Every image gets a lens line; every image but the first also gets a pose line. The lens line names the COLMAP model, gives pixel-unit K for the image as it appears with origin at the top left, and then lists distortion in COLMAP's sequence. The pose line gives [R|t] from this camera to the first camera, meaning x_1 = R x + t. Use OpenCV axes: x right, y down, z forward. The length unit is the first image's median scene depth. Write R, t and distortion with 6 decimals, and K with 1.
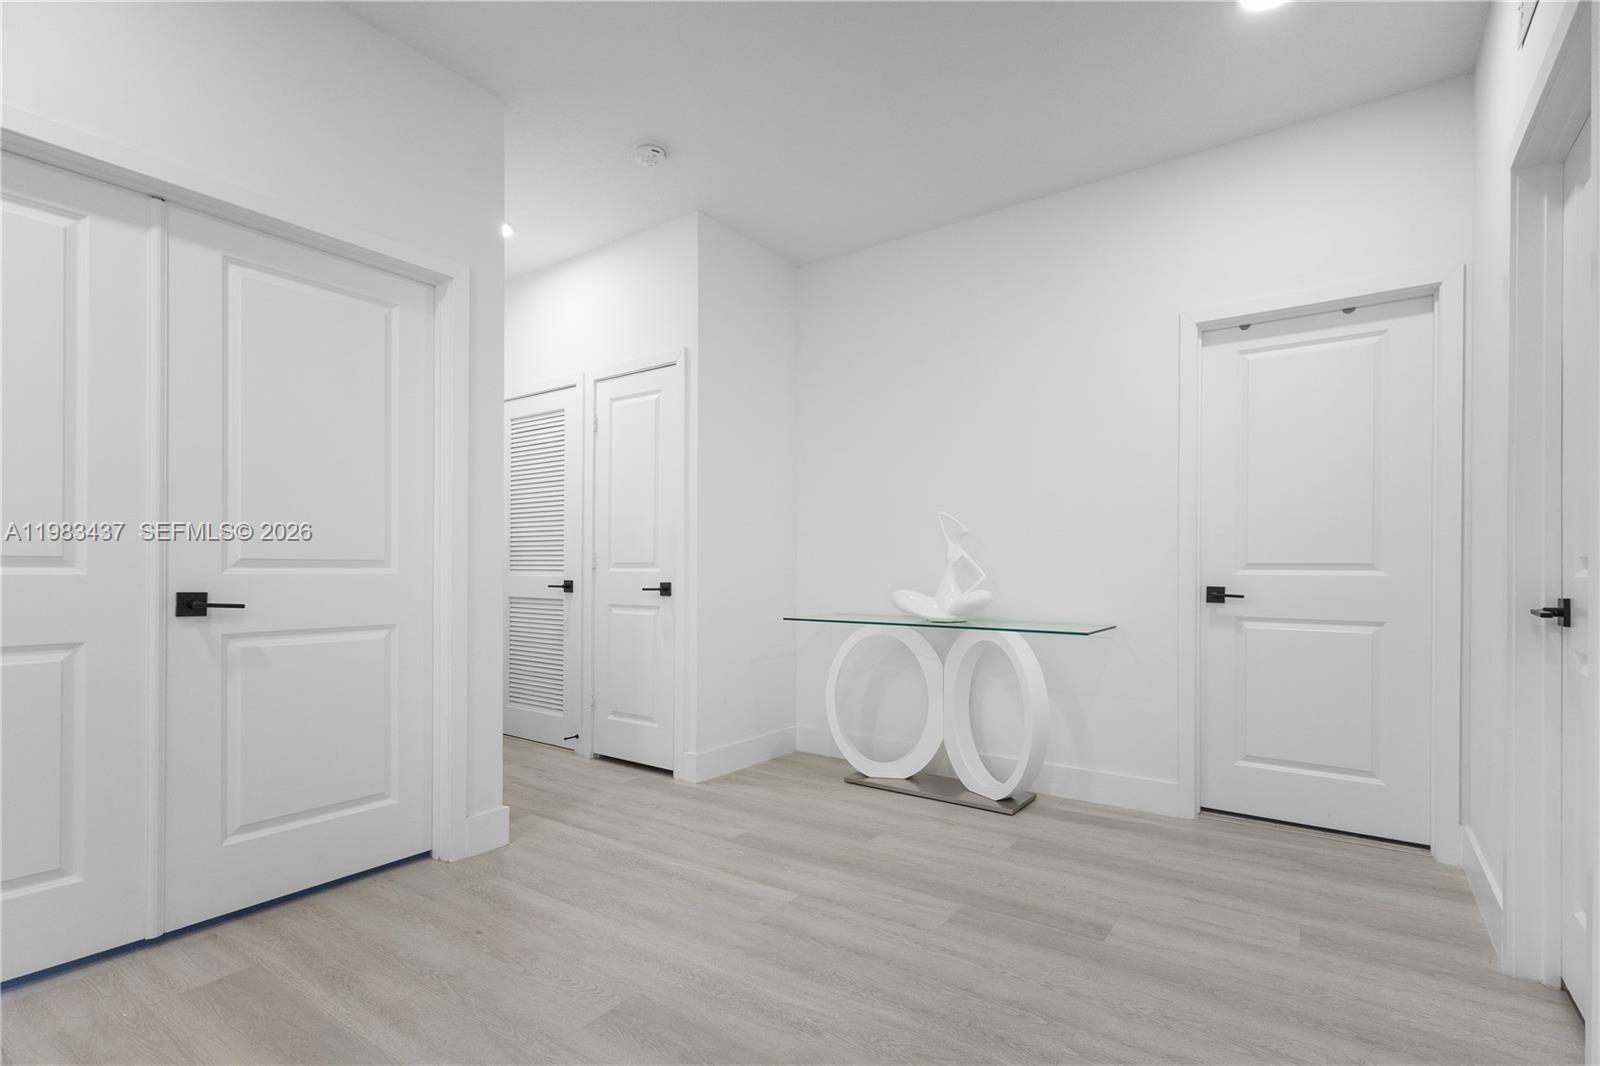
lens RADIAL K [[749.4, 0, 801.4], [0, 749.4, 568.0], [0, 0, 1]] dist [0.004589, 0.000498]
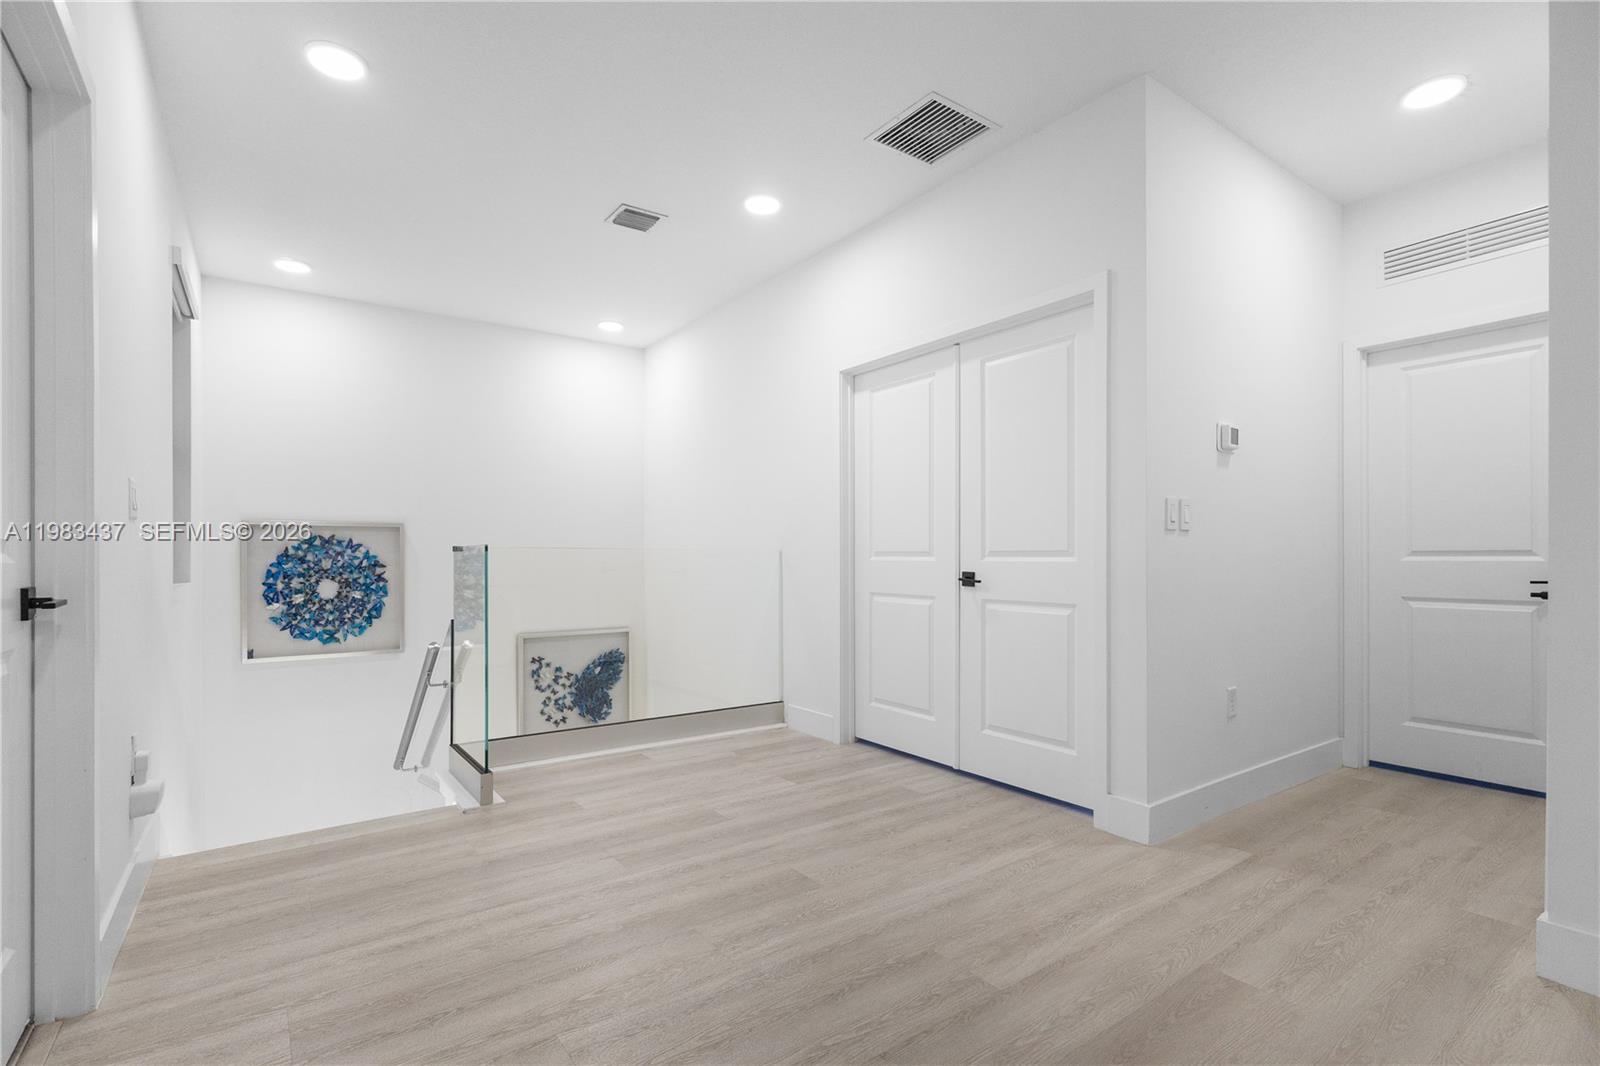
lens RADIAL K [[749.4, 0, 805.7], [0, 749.4, 557.8], [0, 0, 1]] dist [0.004589, 0.000498]
pose [[-0.320428, -0.000653, -0.947273, 0.781338], [0.002271, 0.999996, -0.001457, 0.002734], [0.947270, -0.002618, -0.320425, 1.068259]]
